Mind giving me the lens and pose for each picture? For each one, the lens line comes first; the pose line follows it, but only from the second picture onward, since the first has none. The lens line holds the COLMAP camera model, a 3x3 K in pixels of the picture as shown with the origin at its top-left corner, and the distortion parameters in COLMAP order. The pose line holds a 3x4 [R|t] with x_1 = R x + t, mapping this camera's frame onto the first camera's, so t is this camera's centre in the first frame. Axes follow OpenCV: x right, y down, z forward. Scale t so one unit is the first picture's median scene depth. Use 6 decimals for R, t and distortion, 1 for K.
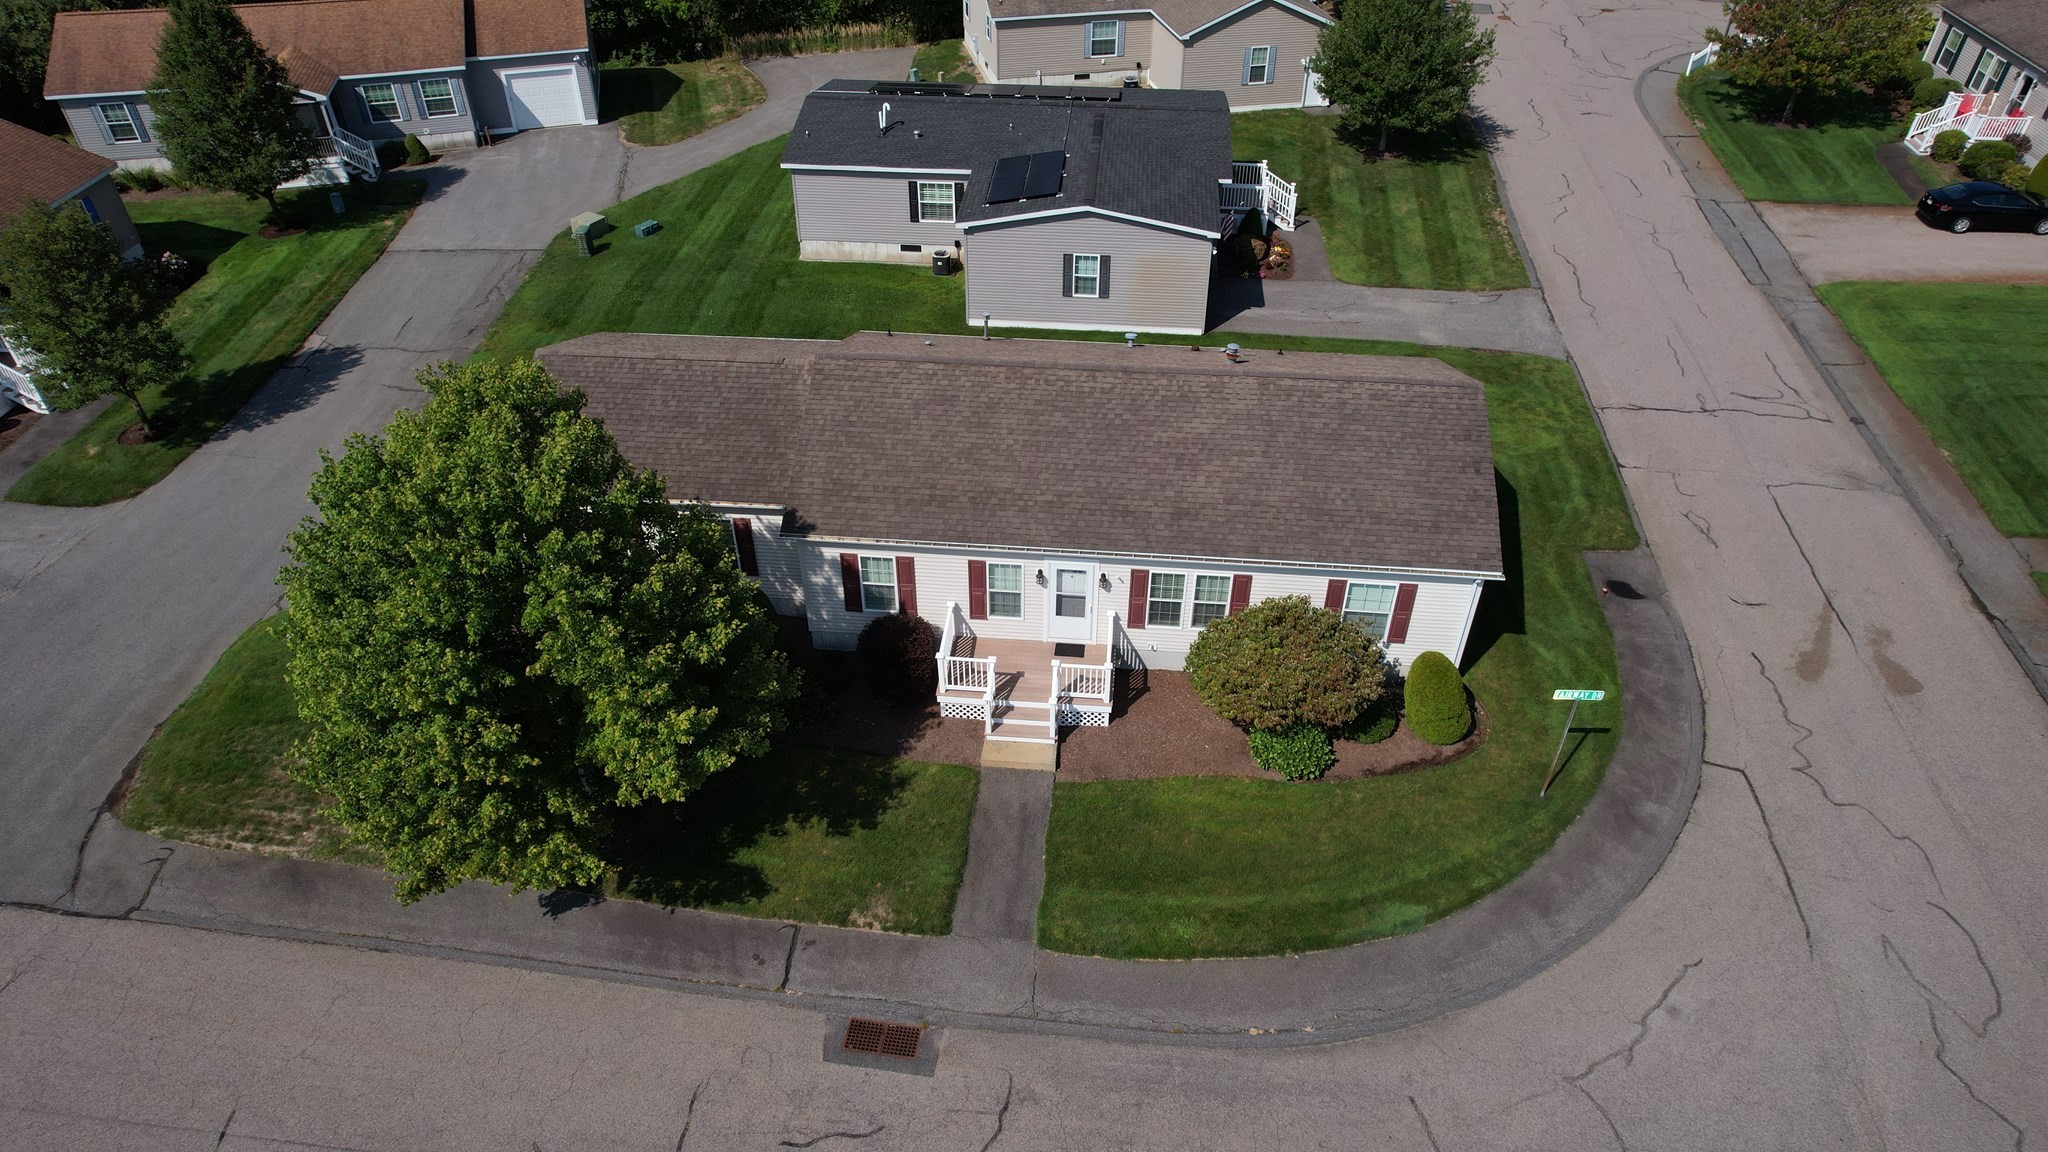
lens RADIAL K [[1328.0, 0, 1024.0], [0, 1328.0, 576.0], [0, 0, 1]] dist [-0.037374, -0.000326]
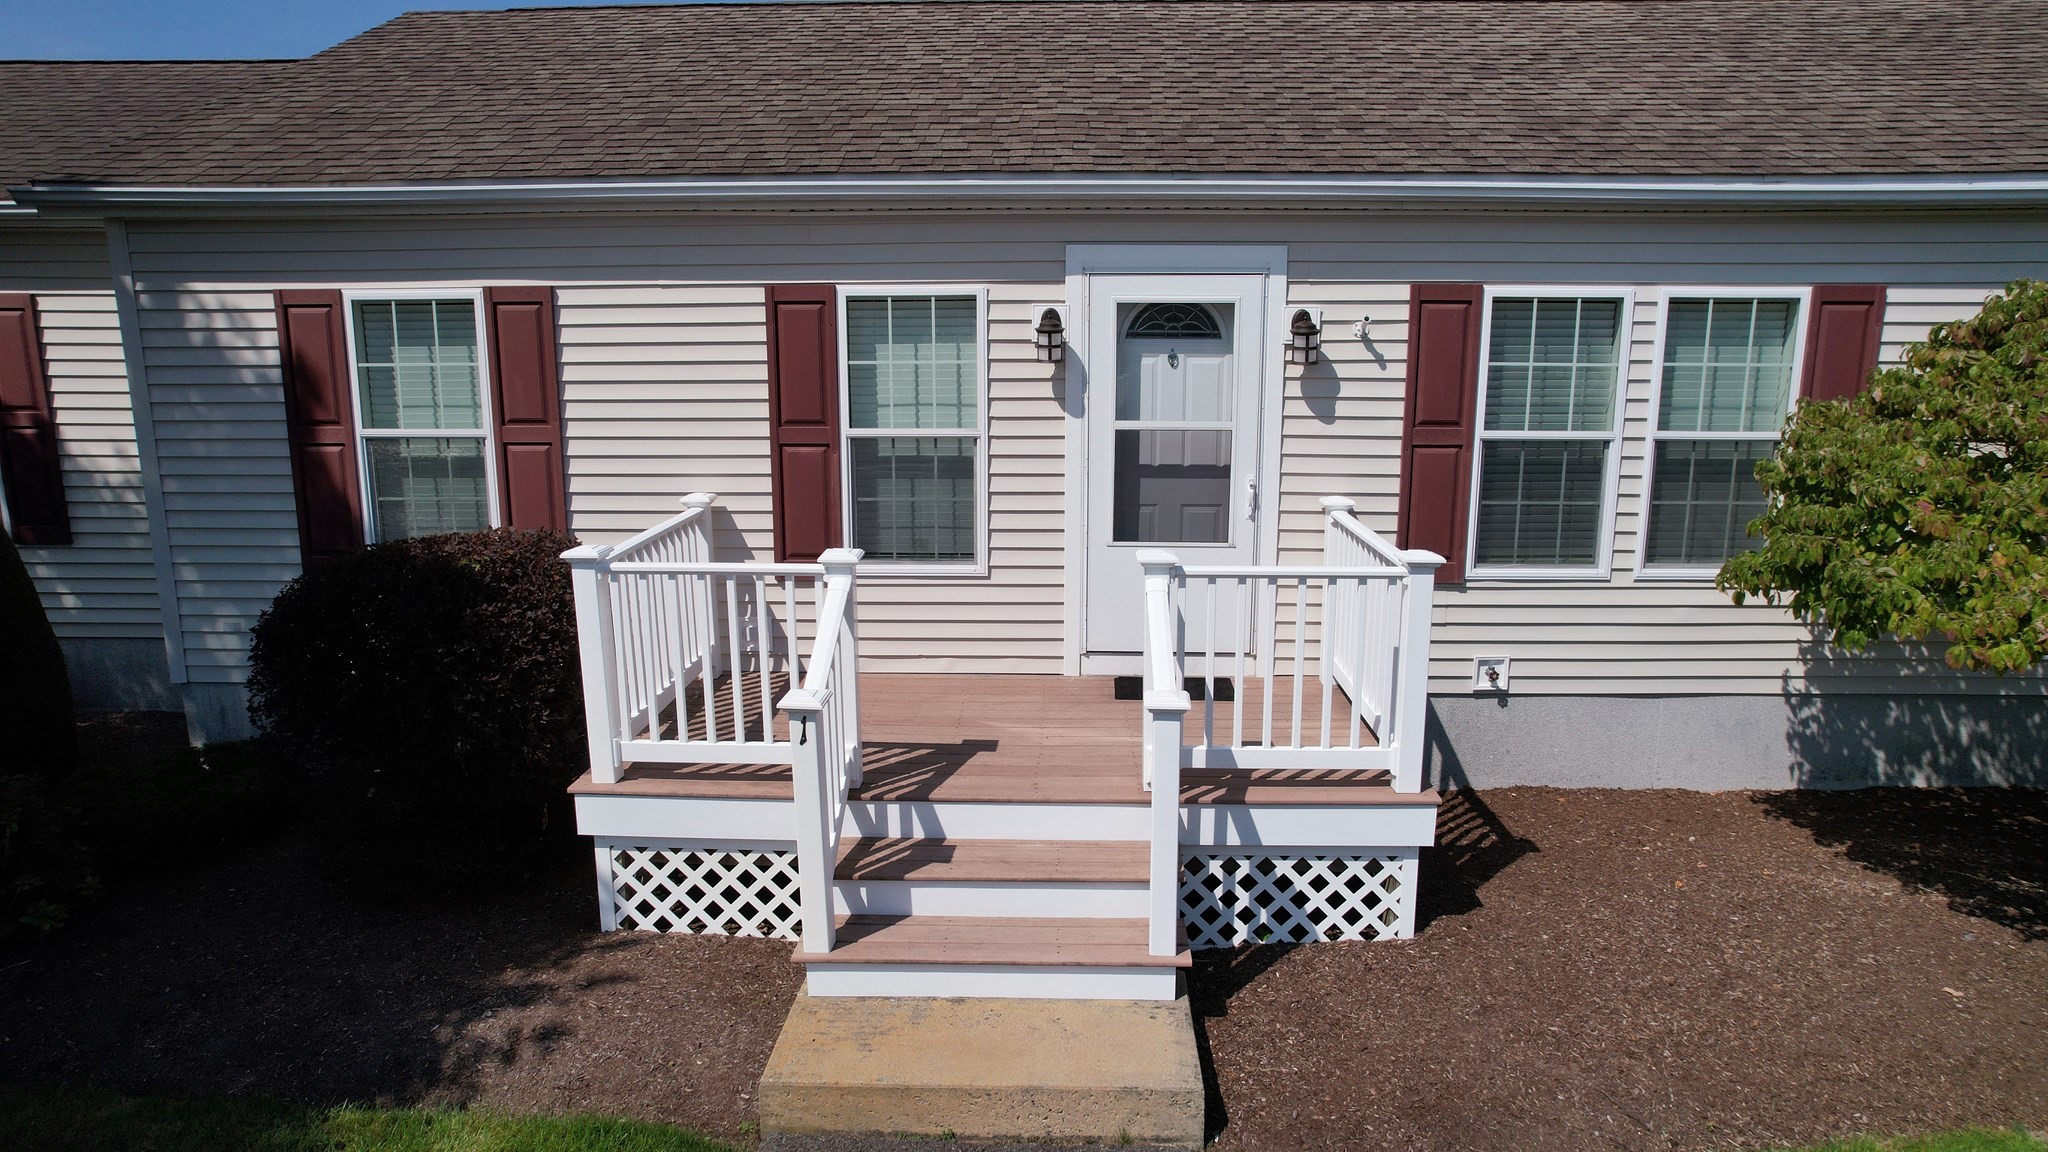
lens RADIAL K [[1314.3, 0, 1024.0], [0, 1314.3, 576.0], [0, 0, 1]] dist [-0.087264, 0.084387]
pose [[0.998461, -0.012719, 0.053983, -0.007084], [0.036347, 0.885242, -0.463708, 0.154806], [-0.041890, 0.464956, 0.884342, 0.803420]]
